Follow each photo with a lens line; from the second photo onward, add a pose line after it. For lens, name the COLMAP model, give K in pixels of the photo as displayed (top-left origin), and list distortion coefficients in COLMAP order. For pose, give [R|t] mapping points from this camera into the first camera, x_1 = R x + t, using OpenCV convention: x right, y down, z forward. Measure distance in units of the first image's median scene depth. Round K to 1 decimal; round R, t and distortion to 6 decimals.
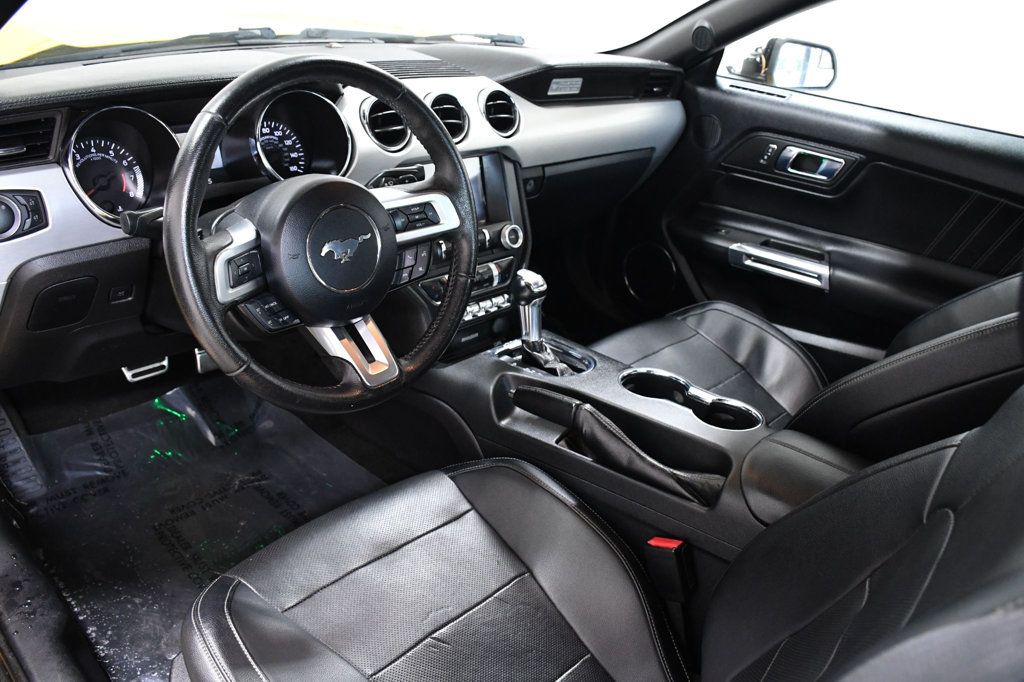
lens RADIAL K [[787.4, 0, 500.1], [0, 787.4, 363.0], [0, 0, 1]] dist [-0.145310, 0.075469]
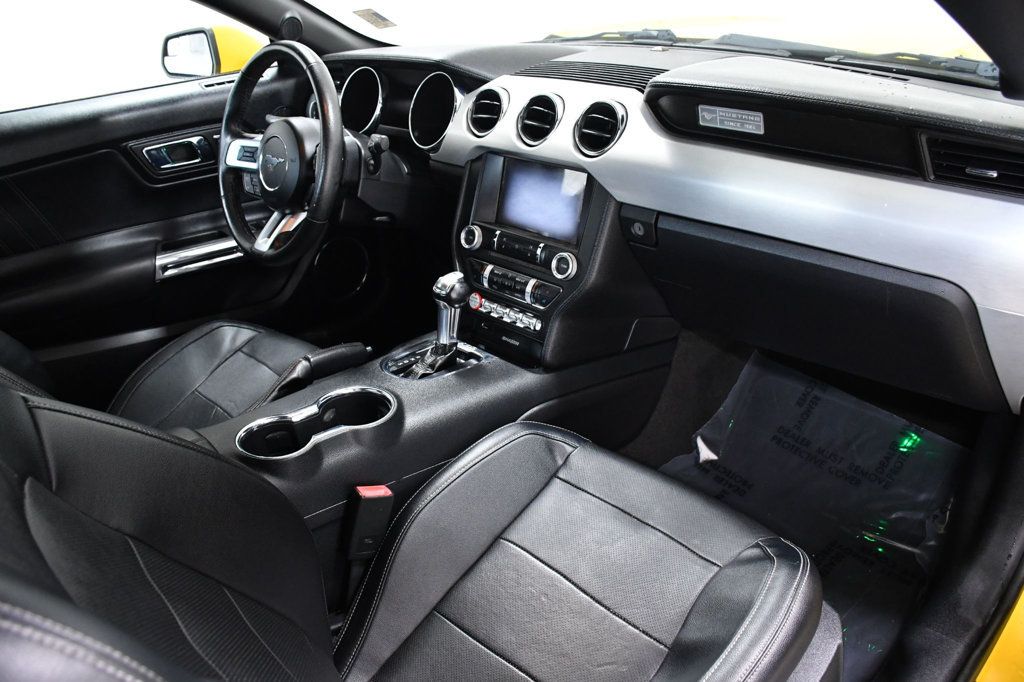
lens RADIAL K [[787.4, 0, 500.1], [0, 787.4, 363.0], [0, 0, 1]] dist [-0.145310, 0.075469]
pose [[-0.027269, 0.399431, -0.916358, 0.874676], [-0.418843, 0.827785, 0.373287, -0.370960], [0.907649, 0.393989, 0.144726, 0.850369]]
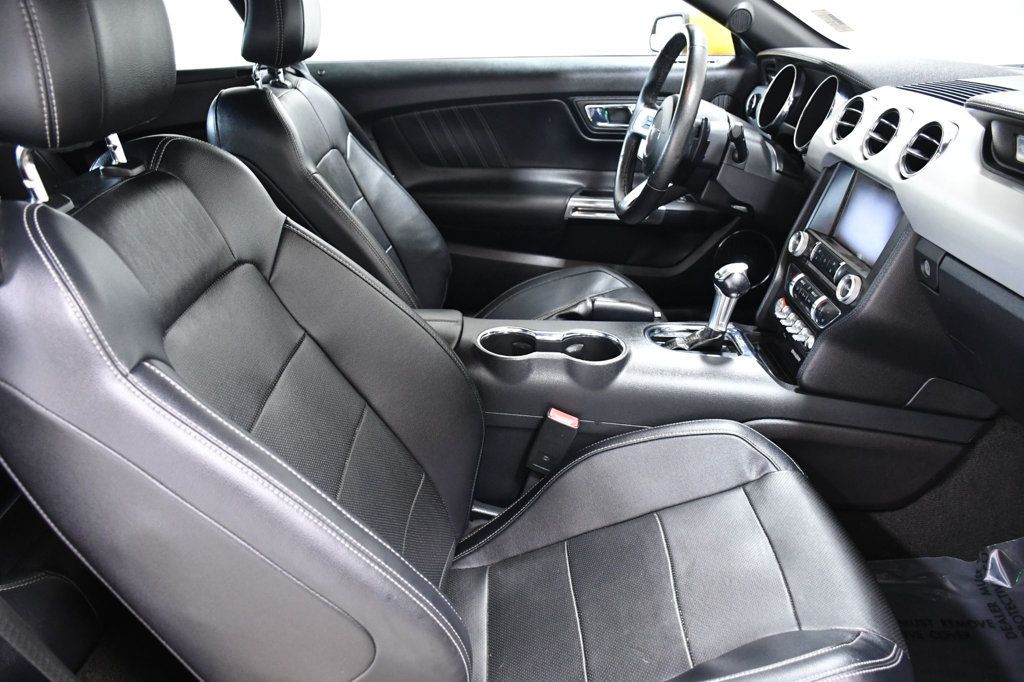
lens RADIAL K [[787.4, 0, 500.1], [0, 787.4, 363.0], [0, 0, 1]] dist [-0.145310, 0.075469]
pose [[-0.707392, 0.252325, -0.660249, 0.826814], [-0.355794, 0.680021, 0.641079, -0.492996], [0.610743, 0.688407, -0.391266, 1.145348]]
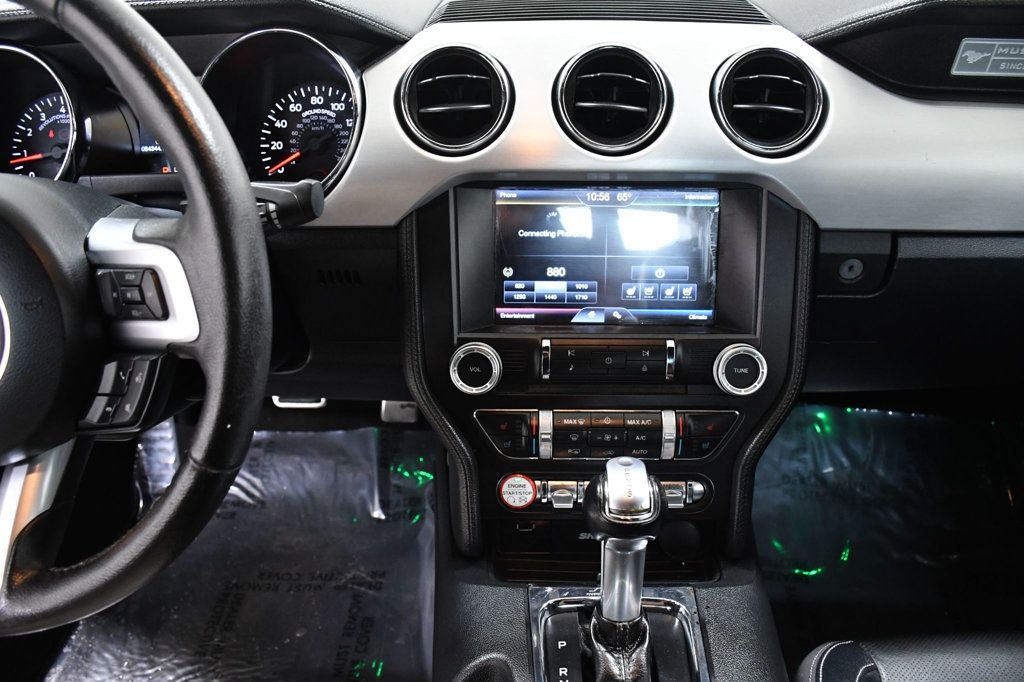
lens RADIAL K [[787.4, 0, 500.1], [0, 787.4, 363.0], [0, 0, 1]] dist [-0.145310, 0.075469]
pose [[0.674157, 0.271322, -0.686947, 0.234051], [-0.277576, 0.954973, 0.104775, -0.173565], [0.684444, 0.120045, 0.719115, 0.572383]]
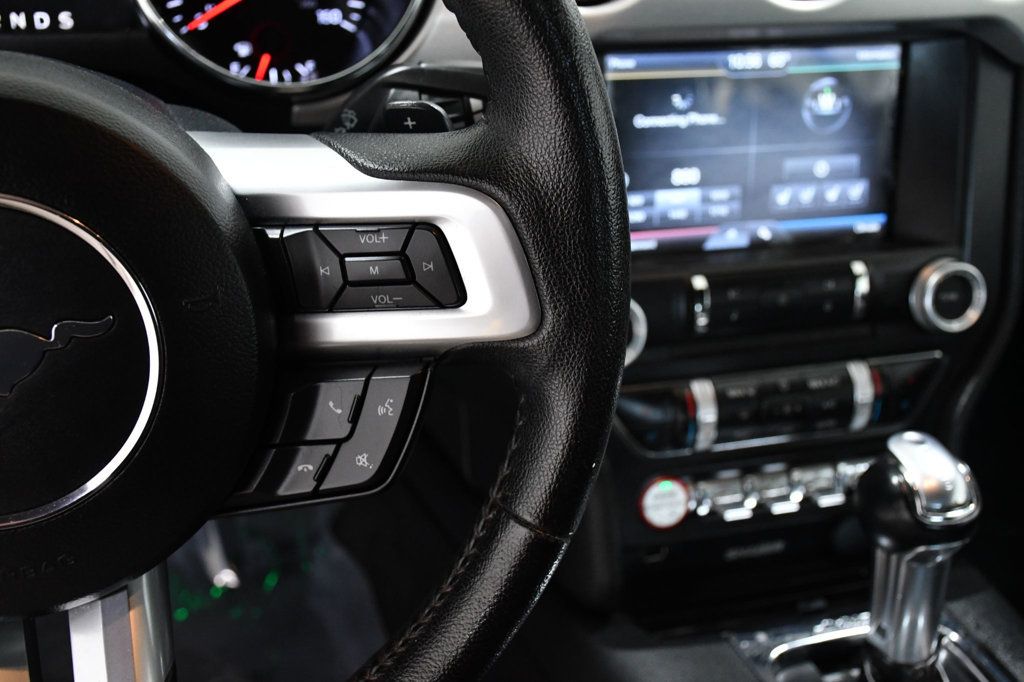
lens RADIAL K [[1229.6, 0, 512.0], [0, 1229.6, 341.0], [0, 0, 1]] dist [0.081164, 0.015943]
pose [[0.880883, 0.219405, -0.419412, 0.077883], [-0.212464, 0.975080, 0.063854, -0.136565], [0.422970, 0.032862, 0.905548, 0.440702]]
